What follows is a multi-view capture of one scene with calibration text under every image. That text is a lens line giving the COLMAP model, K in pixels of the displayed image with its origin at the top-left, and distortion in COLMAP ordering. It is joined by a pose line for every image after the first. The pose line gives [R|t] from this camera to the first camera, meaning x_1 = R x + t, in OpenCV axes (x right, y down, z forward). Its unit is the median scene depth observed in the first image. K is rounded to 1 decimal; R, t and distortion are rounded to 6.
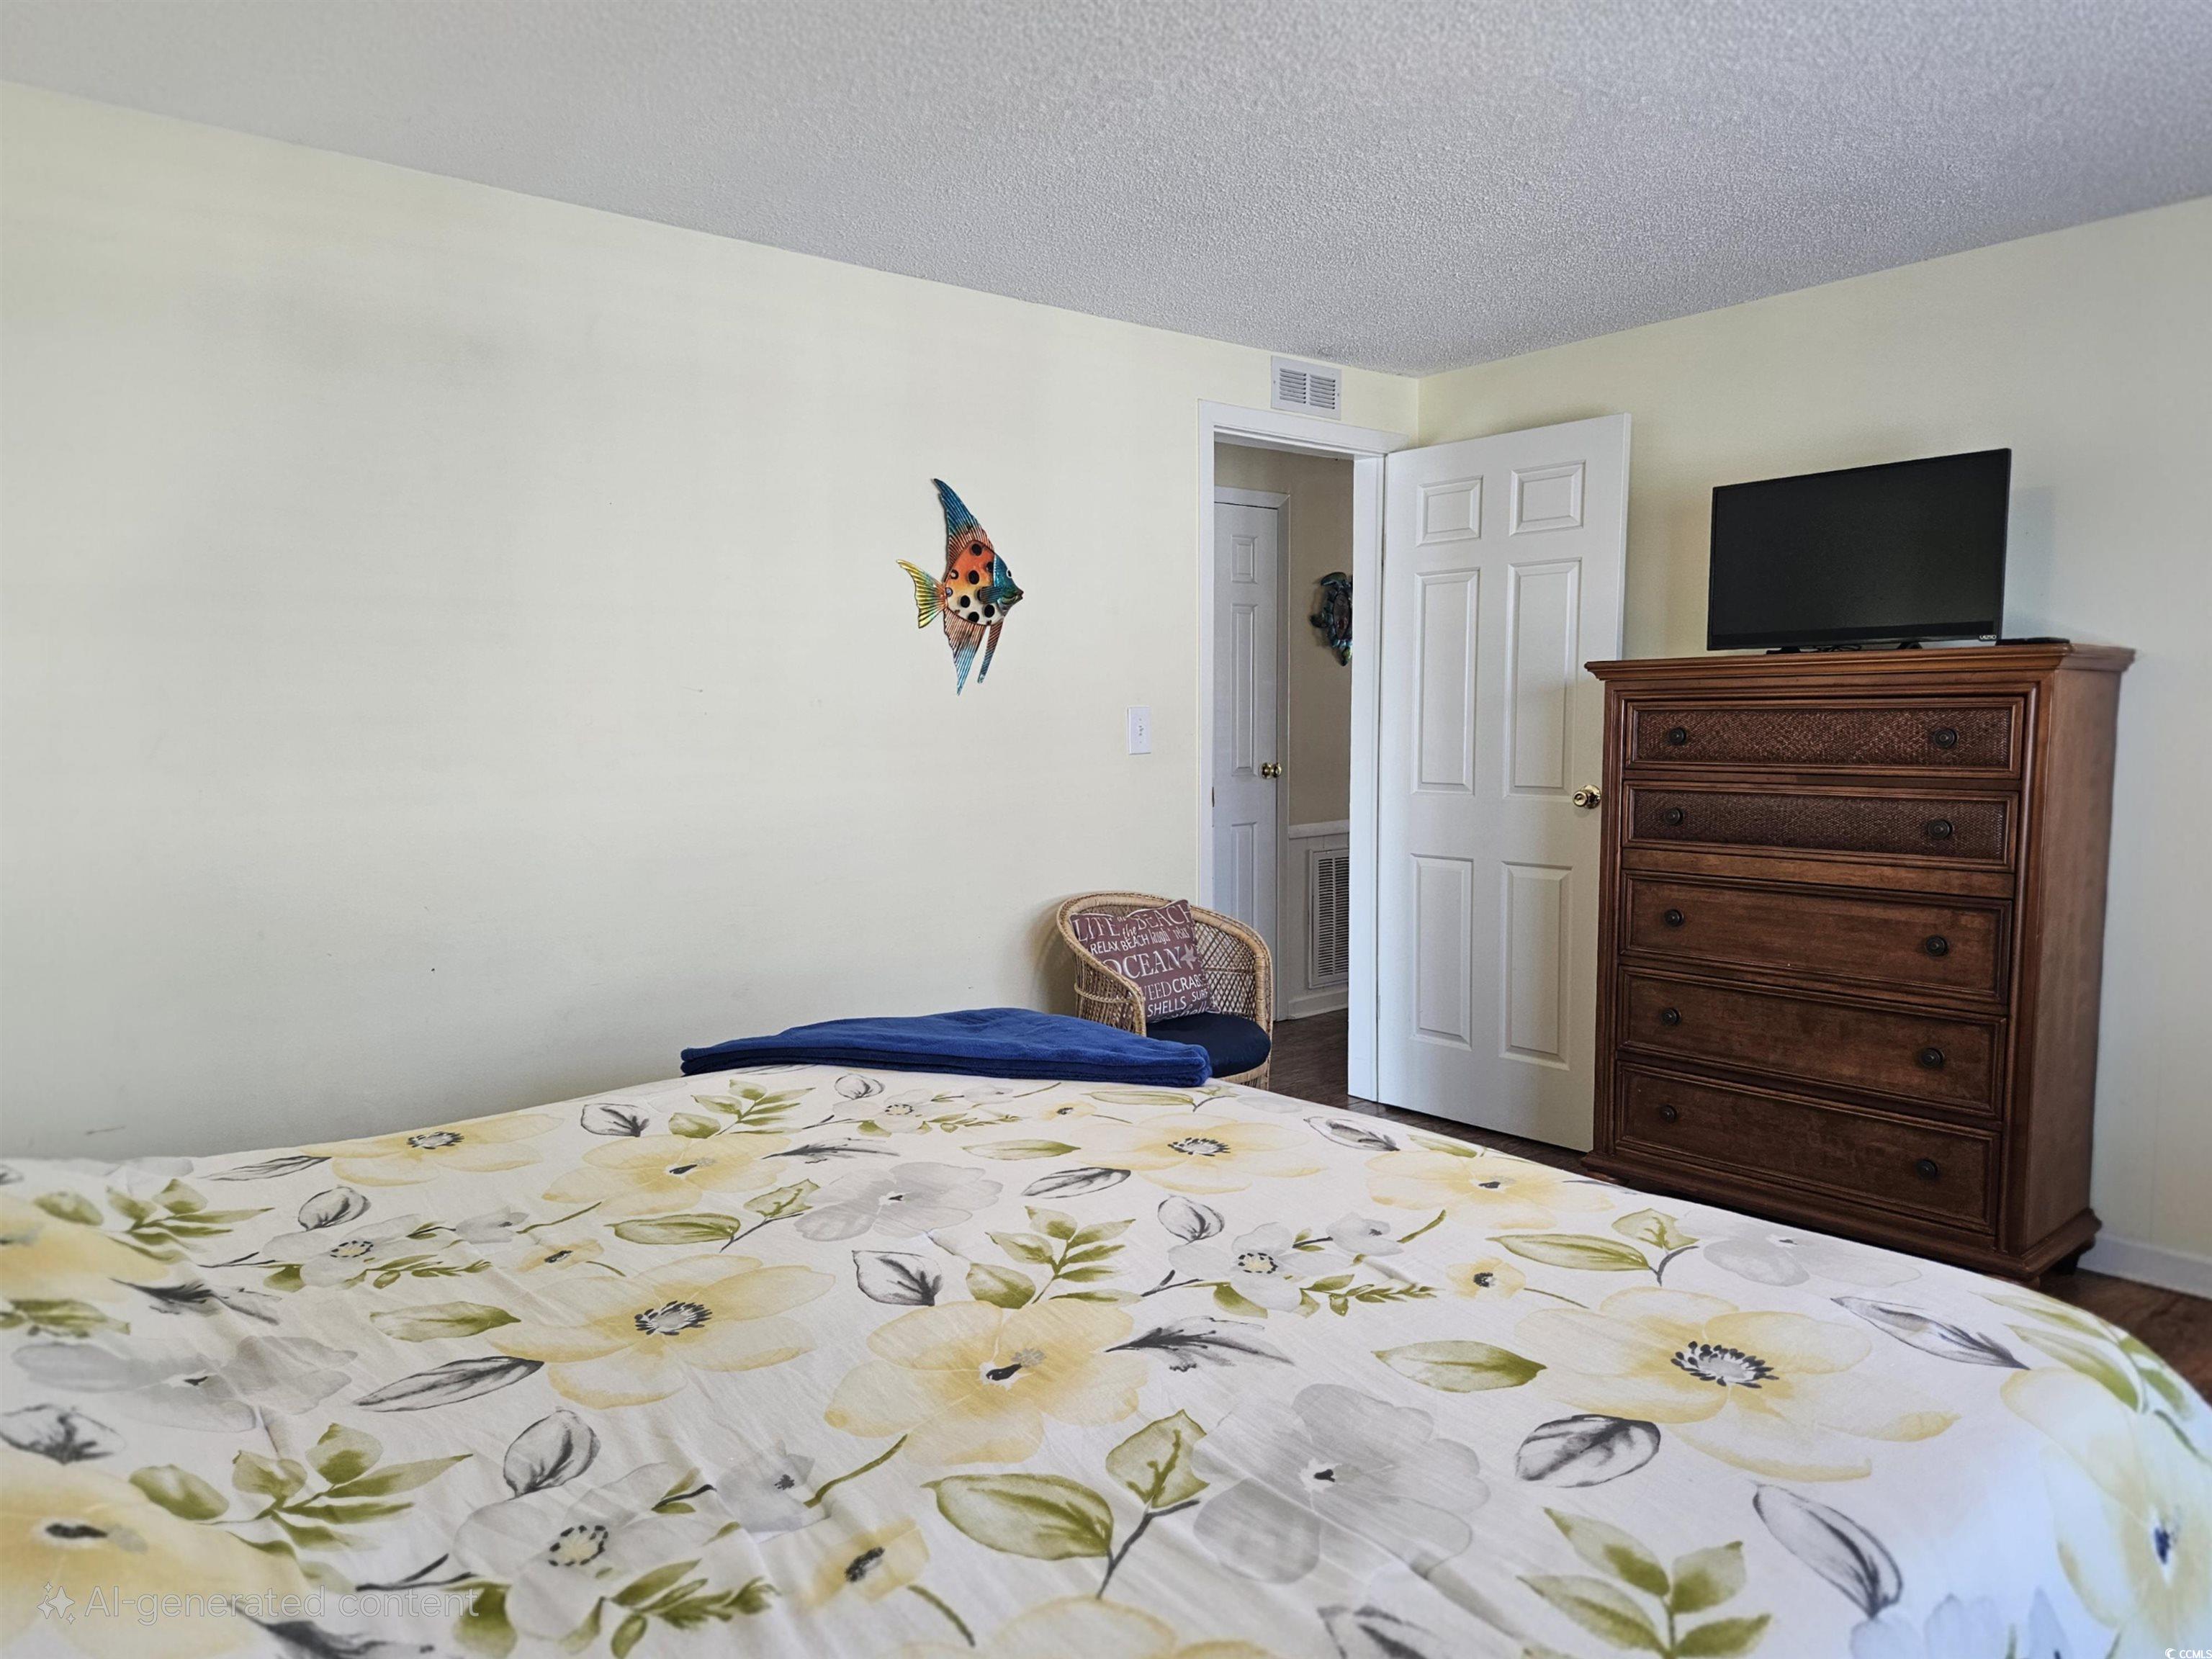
lens RADIAL K [[1471.3, 0, 1104.3], [0, 1471.3, 849.1], [0, 0, 1]] dist [0.067333, -0.064061]
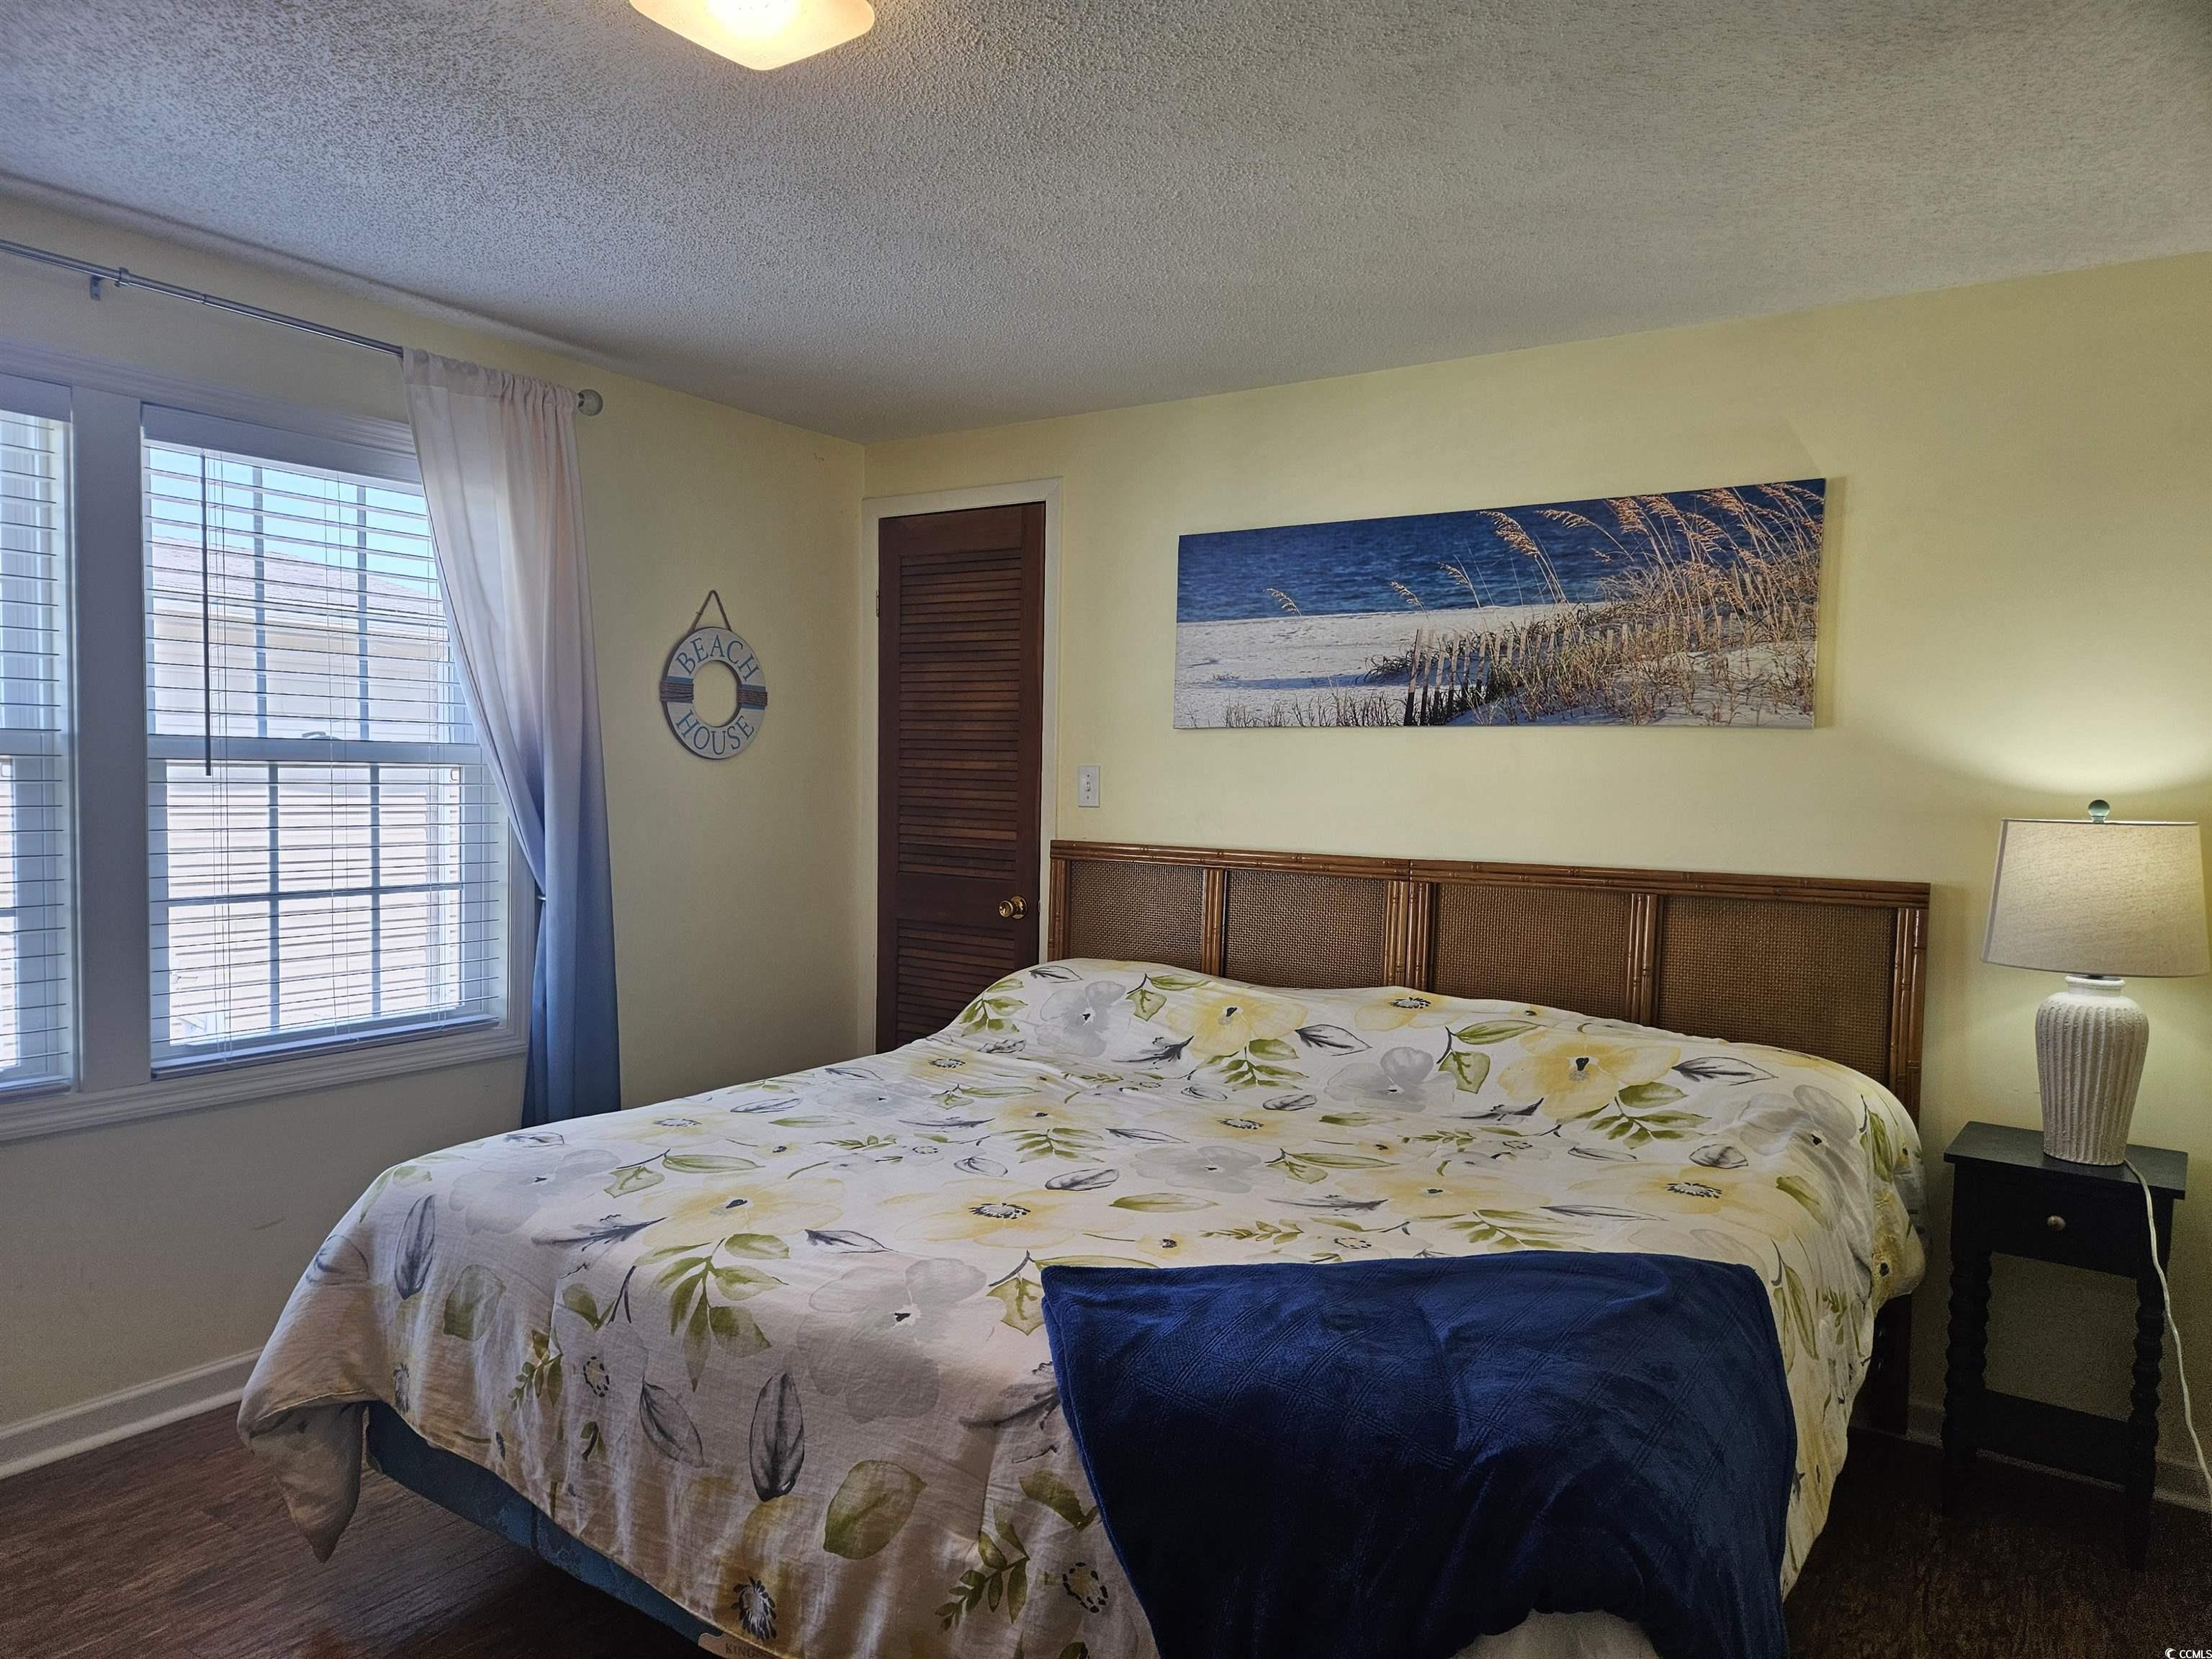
lens RADIAL K [[1471.3, 0, 1104.3], [0, 1471.3, 849.1], [0, 0, 1]] dist [0.067333, -0.064061]
pose [[-0.956556, 0.011327, -0.291330, 0.351450], [-0.033613, 0.988297, 0.148792, -0.250526], [0.289606, 0.152121, -0.944980, 2.341523]]
